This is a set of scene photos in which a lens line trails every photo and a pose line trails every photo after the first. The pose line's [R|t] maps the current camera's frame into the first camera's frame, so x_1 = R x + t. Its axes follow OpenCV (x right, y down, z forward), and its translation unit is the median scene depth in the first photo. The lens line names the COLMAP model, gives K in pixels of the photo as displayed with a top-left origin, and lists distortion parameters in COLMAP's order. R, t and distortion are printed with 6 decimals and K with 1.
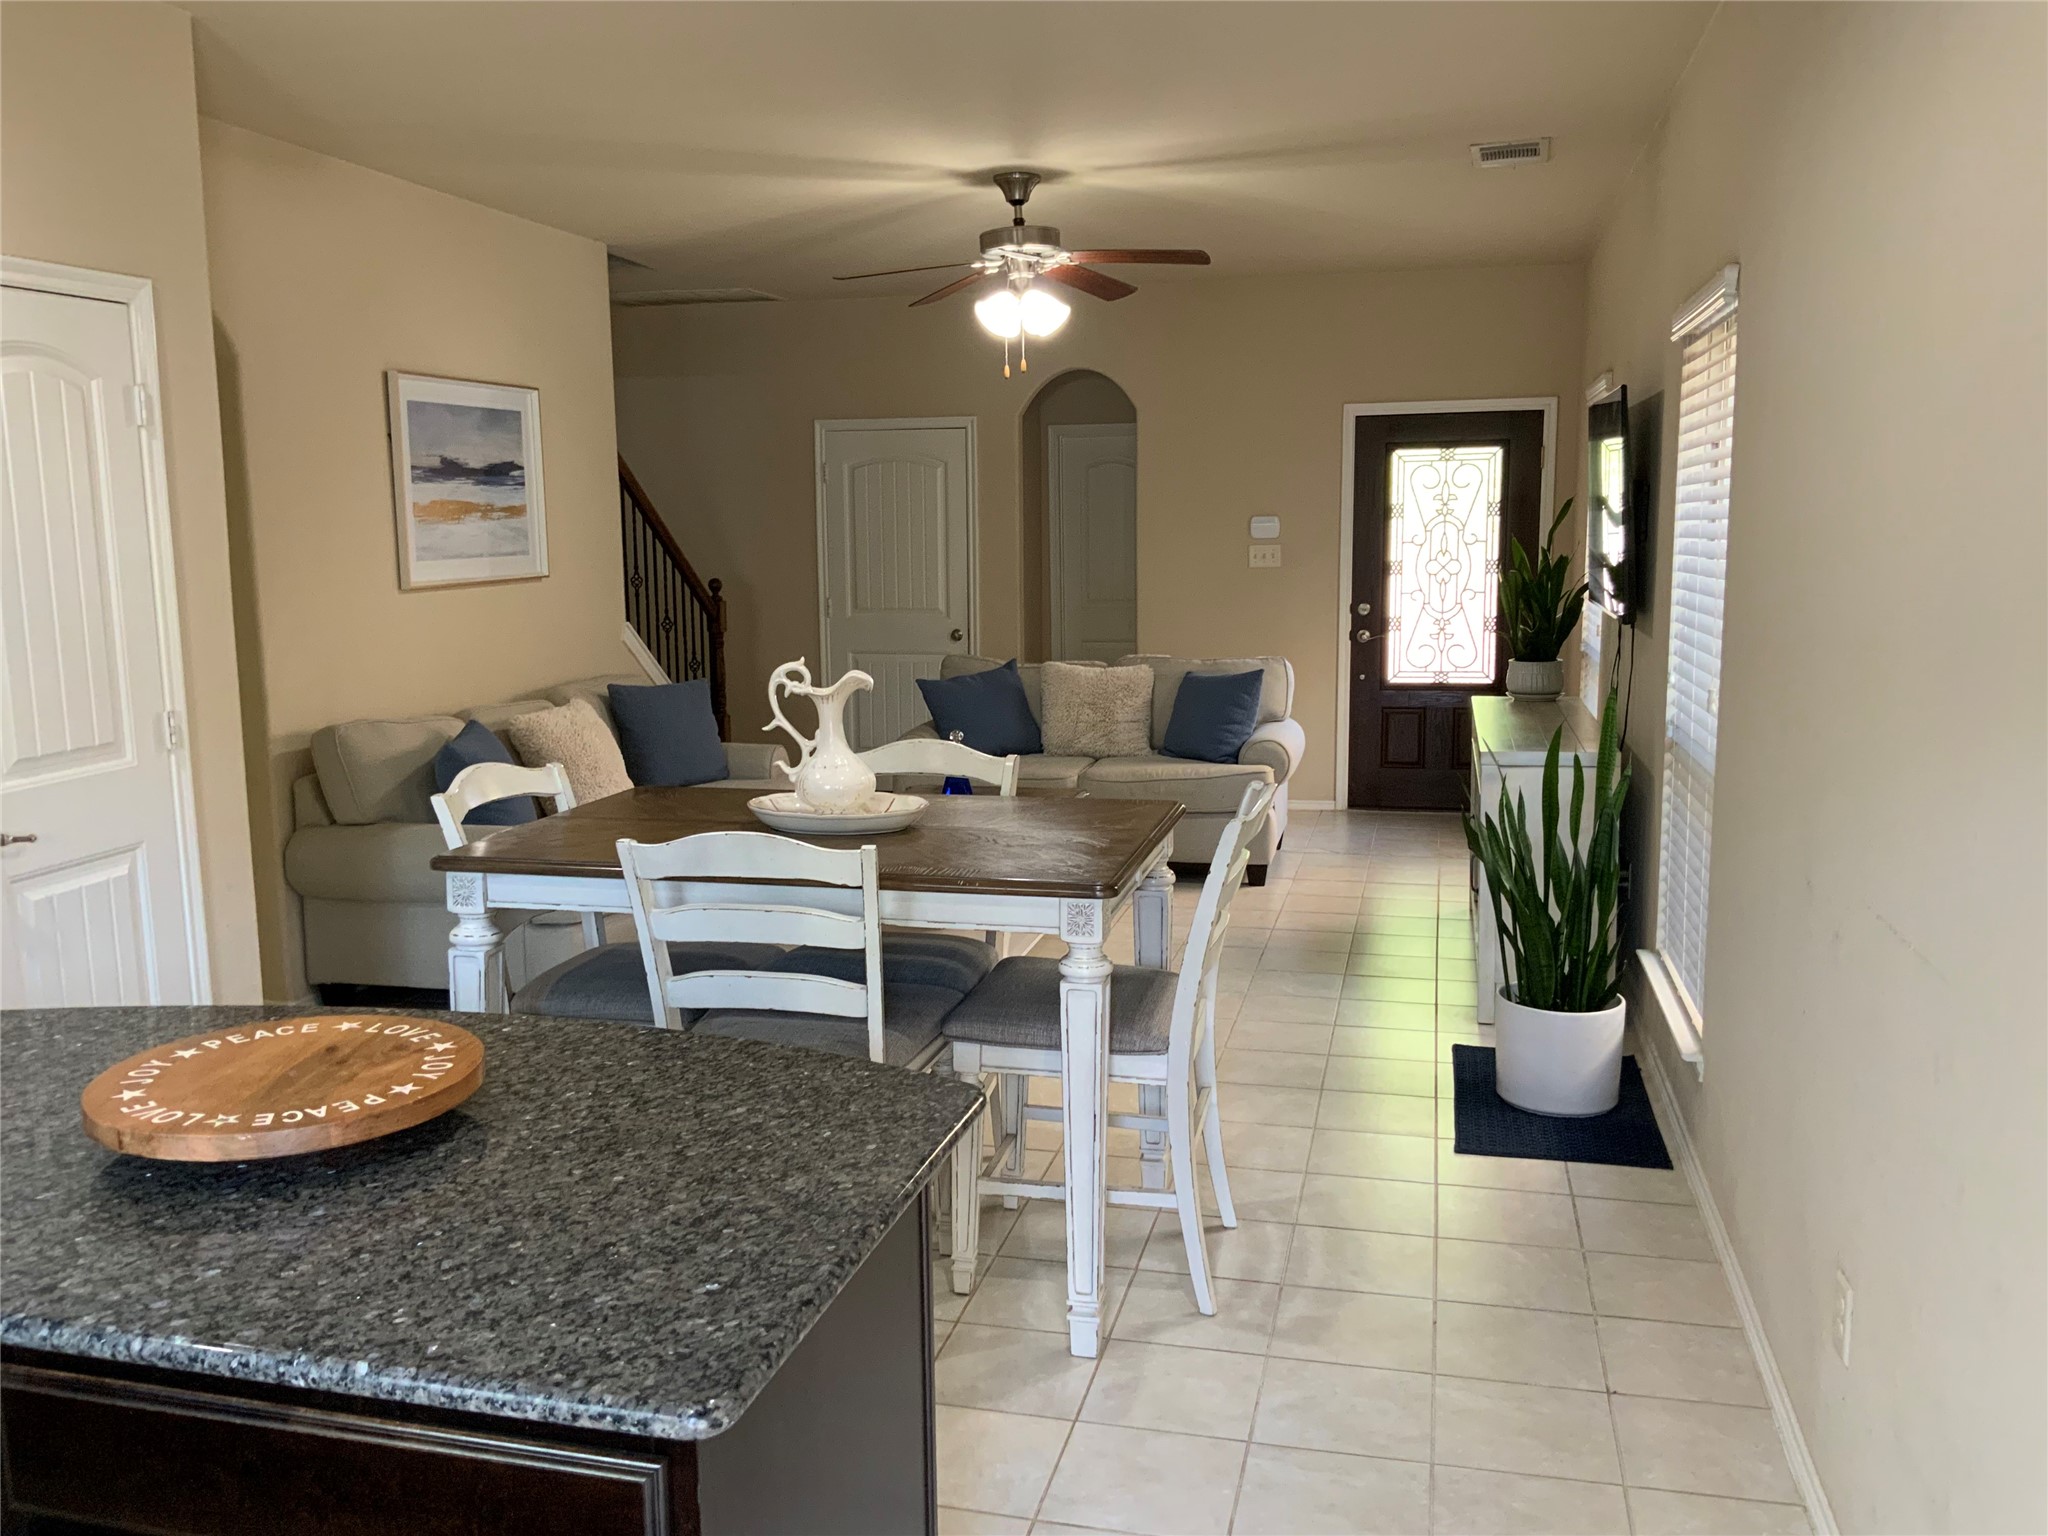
lens RADIAL K [[1709.8, 0, 1026.9], [0, 1709.8, 759.6], [0, 0, 1]] dist [0.046213, -0.088605]
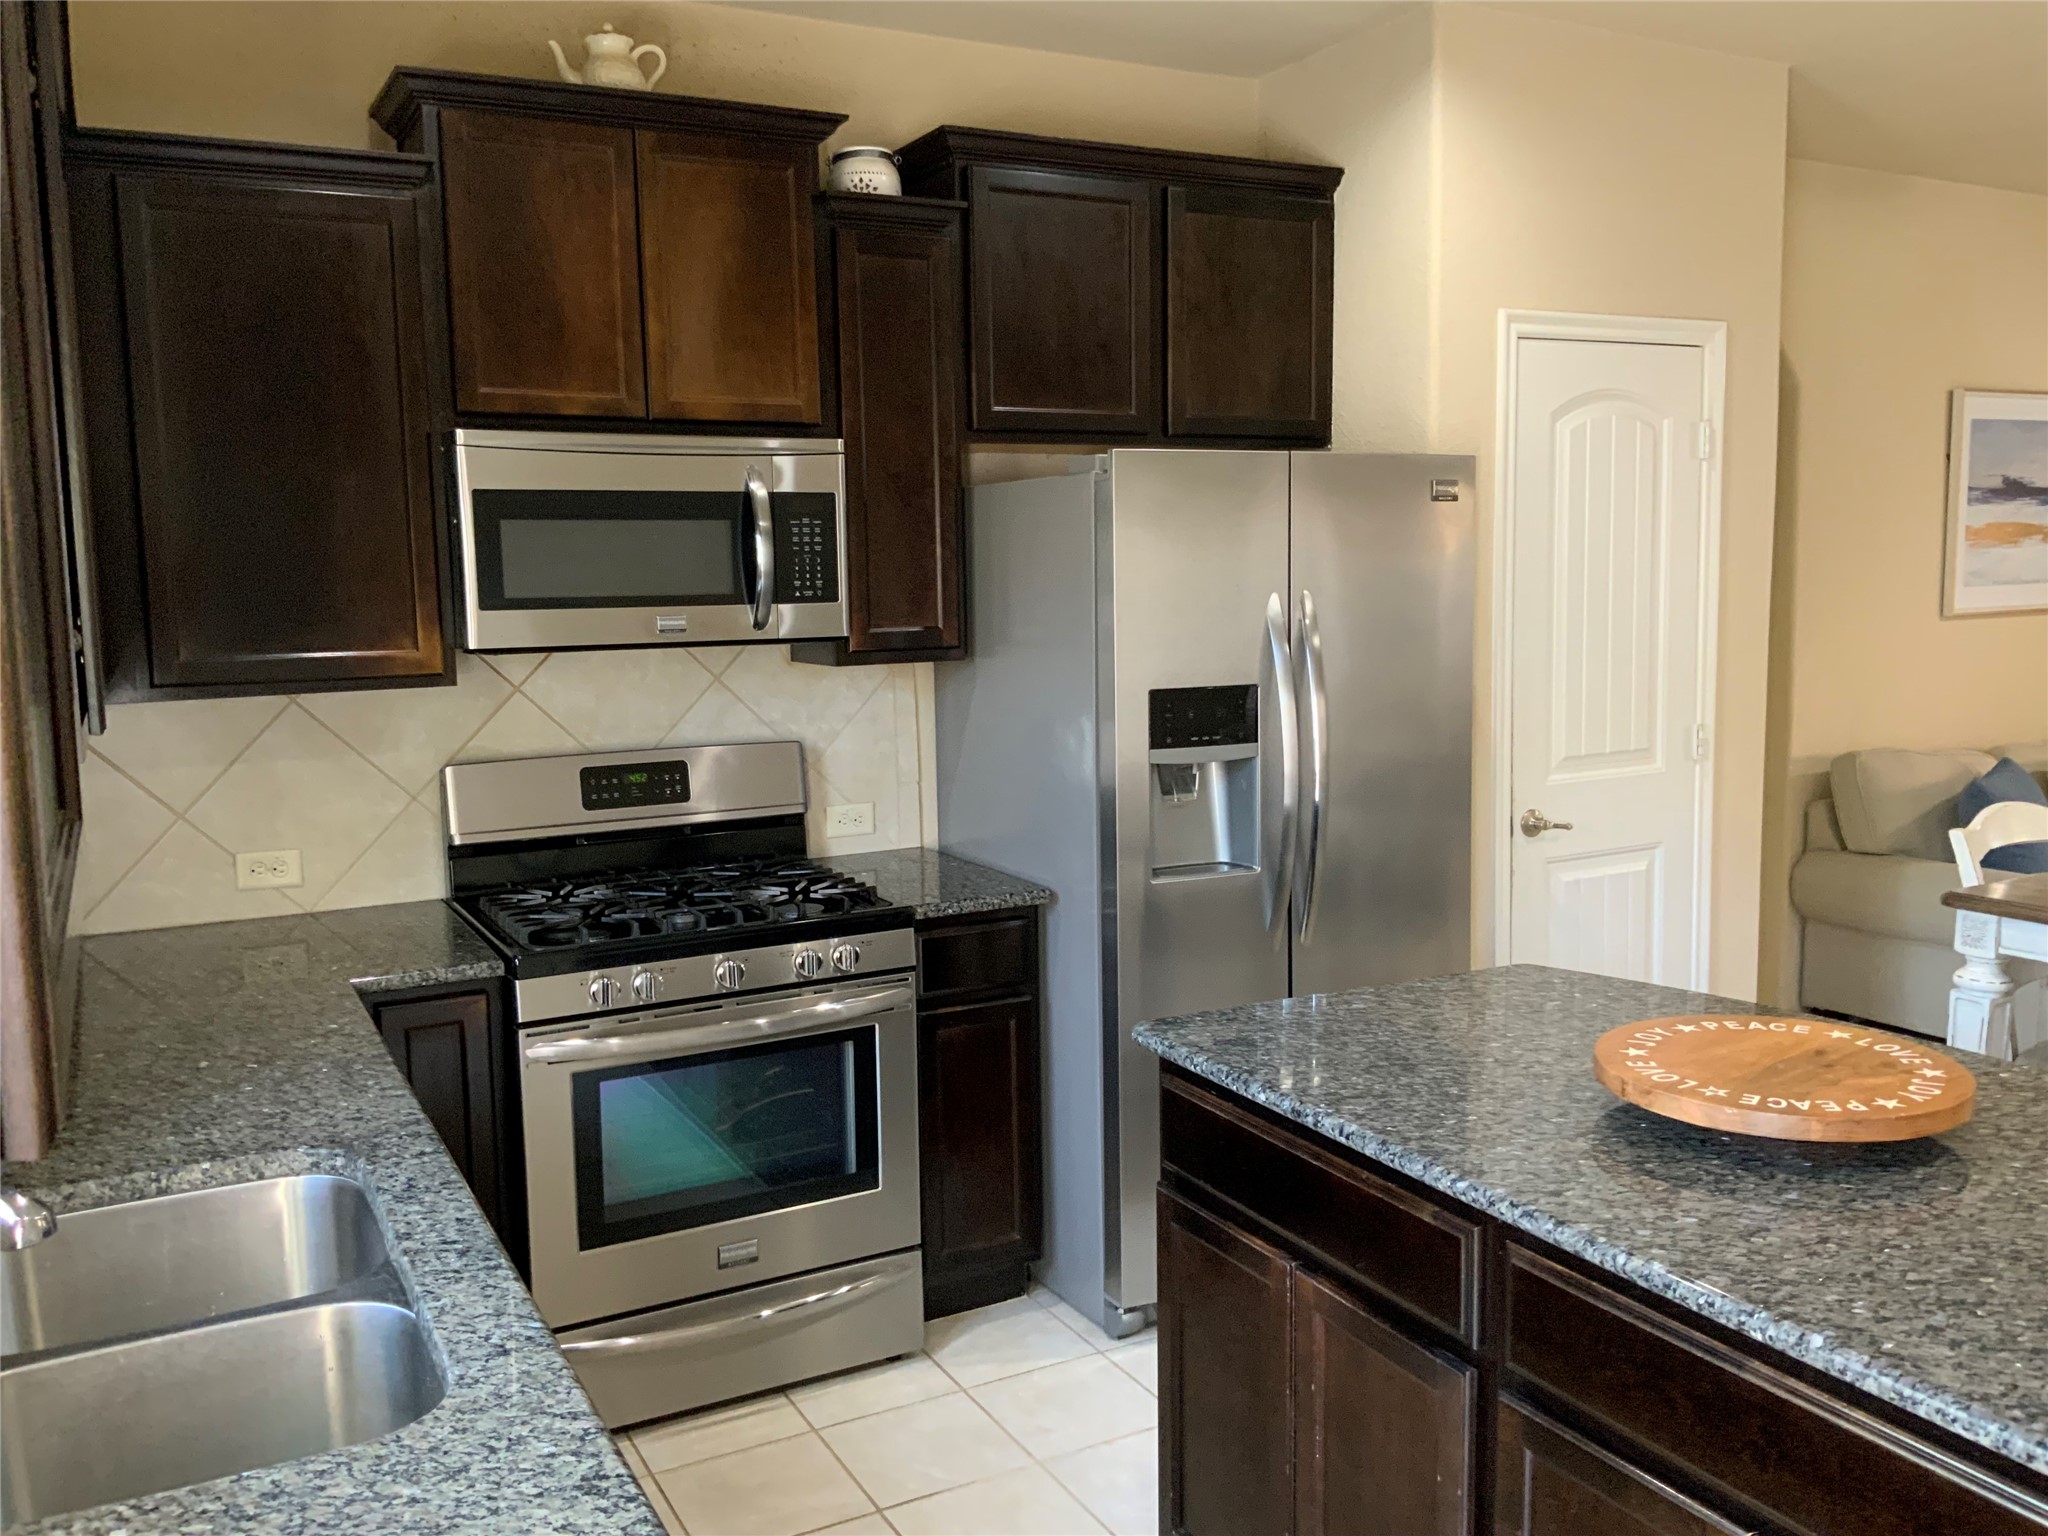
lens RADIAL K [[1709.8, 0, 1021.0], [0, 1709.8, 773.4], [0, 0, 1]] dist [0.046213, -0.088605]
pose [[0.668483, 0.089967, -0.738266, 0.008309], [-0.095206, 0.994841, 0.035027, 0.003361], [0.737609, 0.046872, 0.673599, -0.021283]]
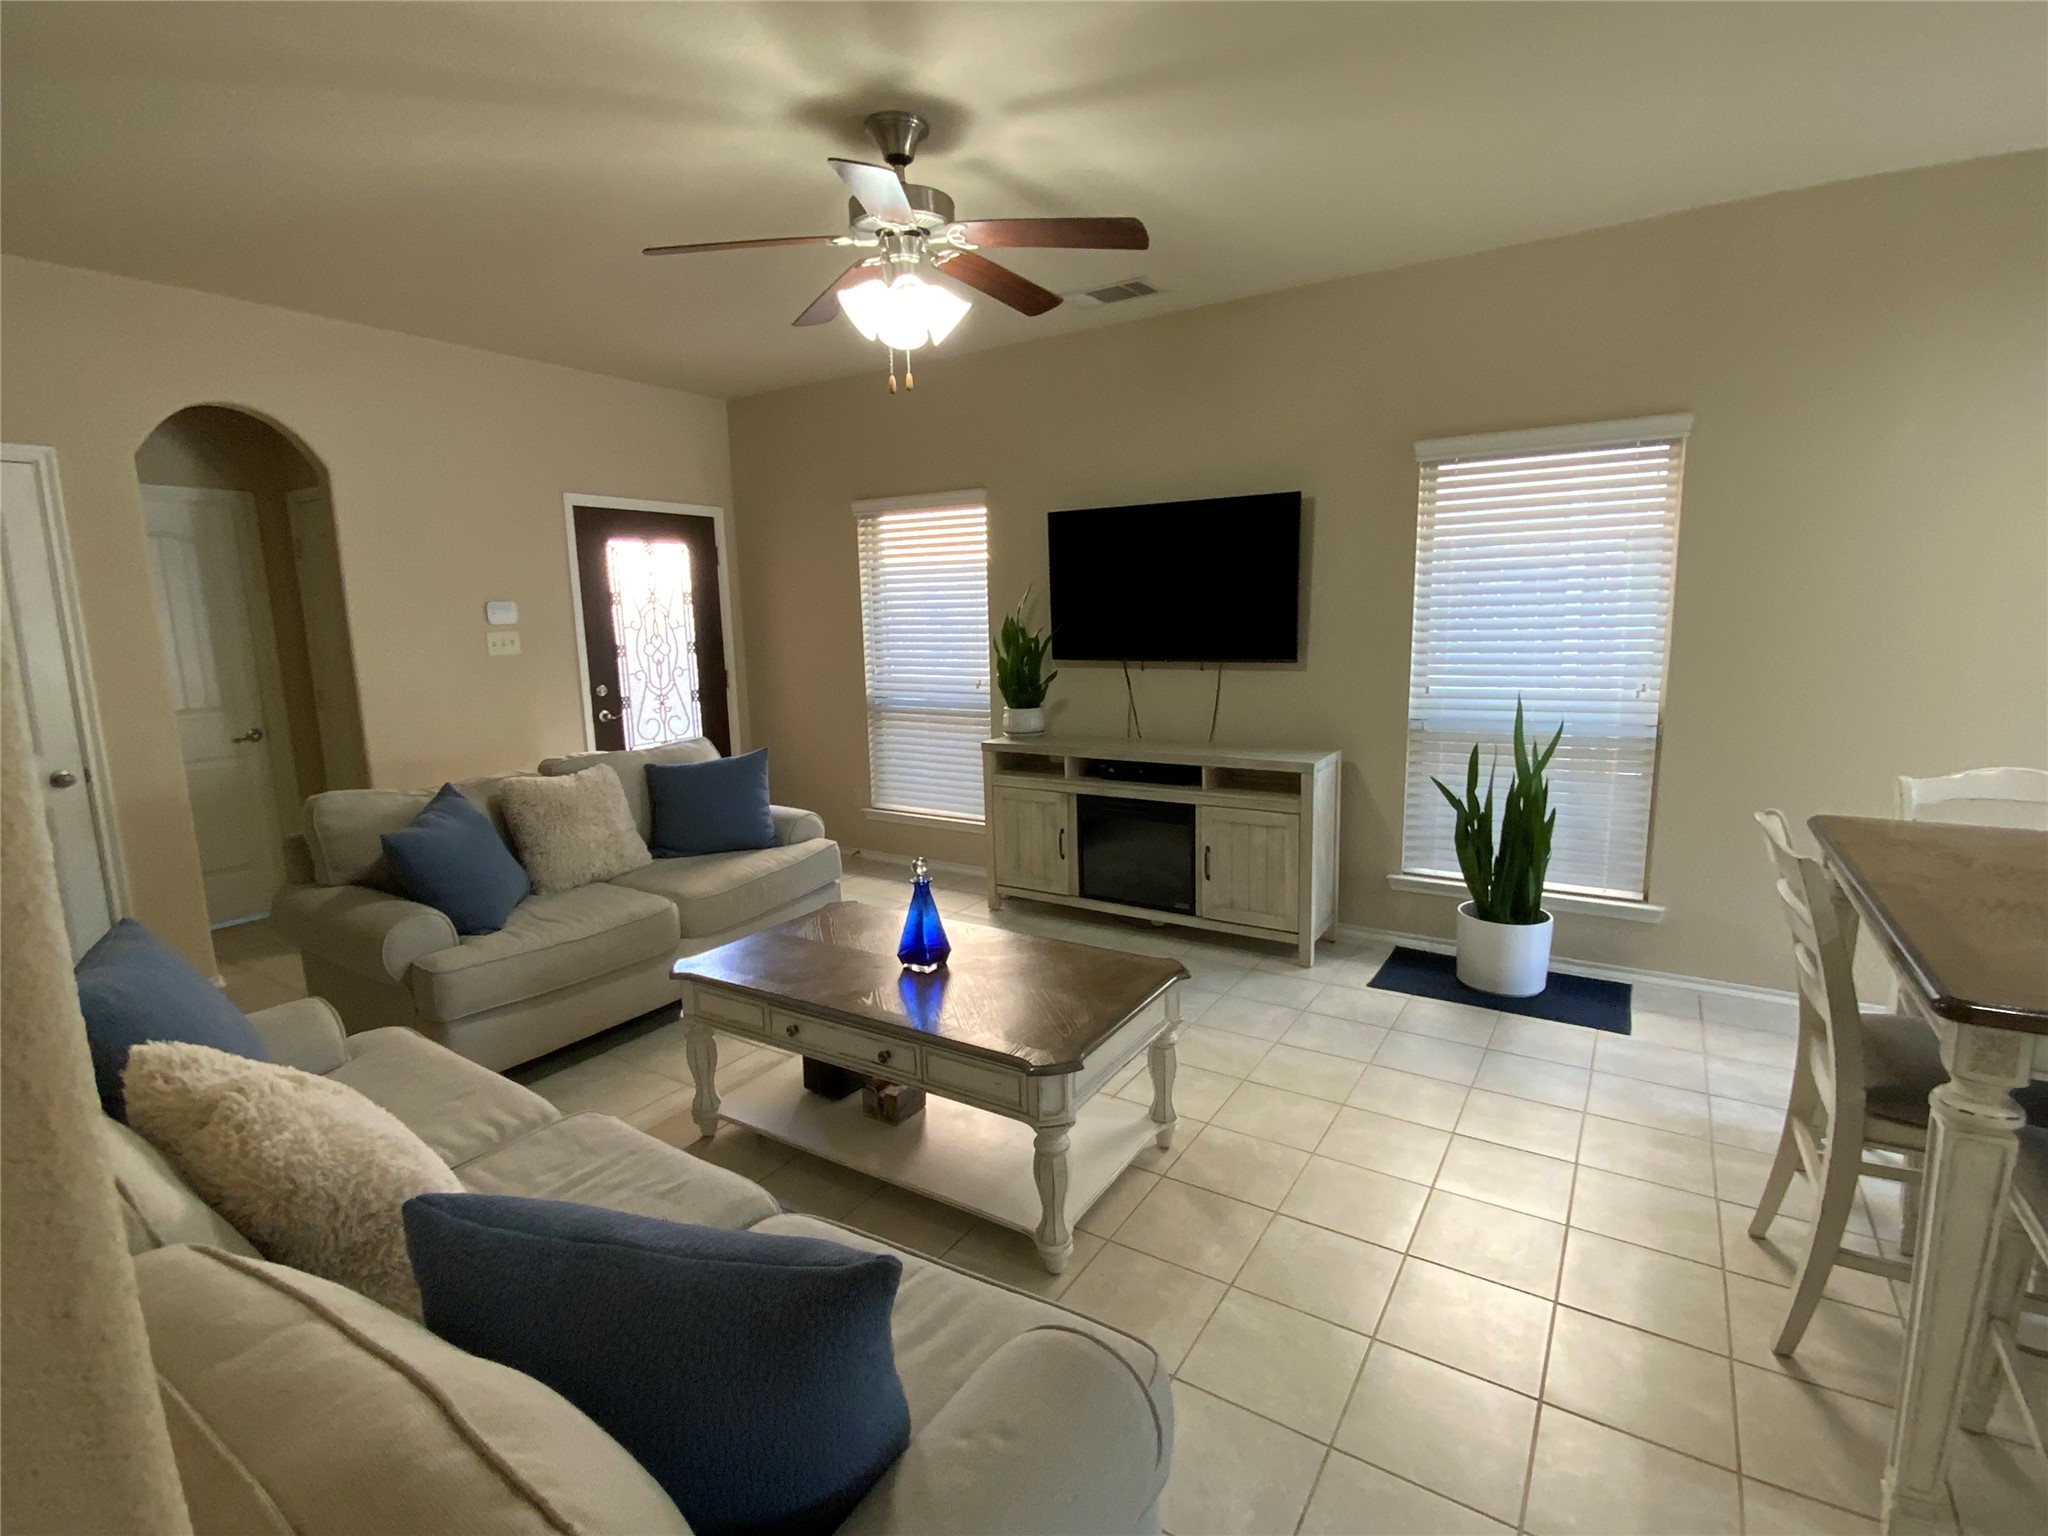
lens RADIAL K [[969.9, 0, 1032.2], [0, 969.9, 764.1], [0, 0, 1]] dist [0.018021, -0.012427]
pose [[0.335078, -0.145240, 0.930928, -0.410521], [0.147811, 0.983916, 0.100304, -0.095036], [-0.930524, 0.103992, 0.351157, 0.805183]]
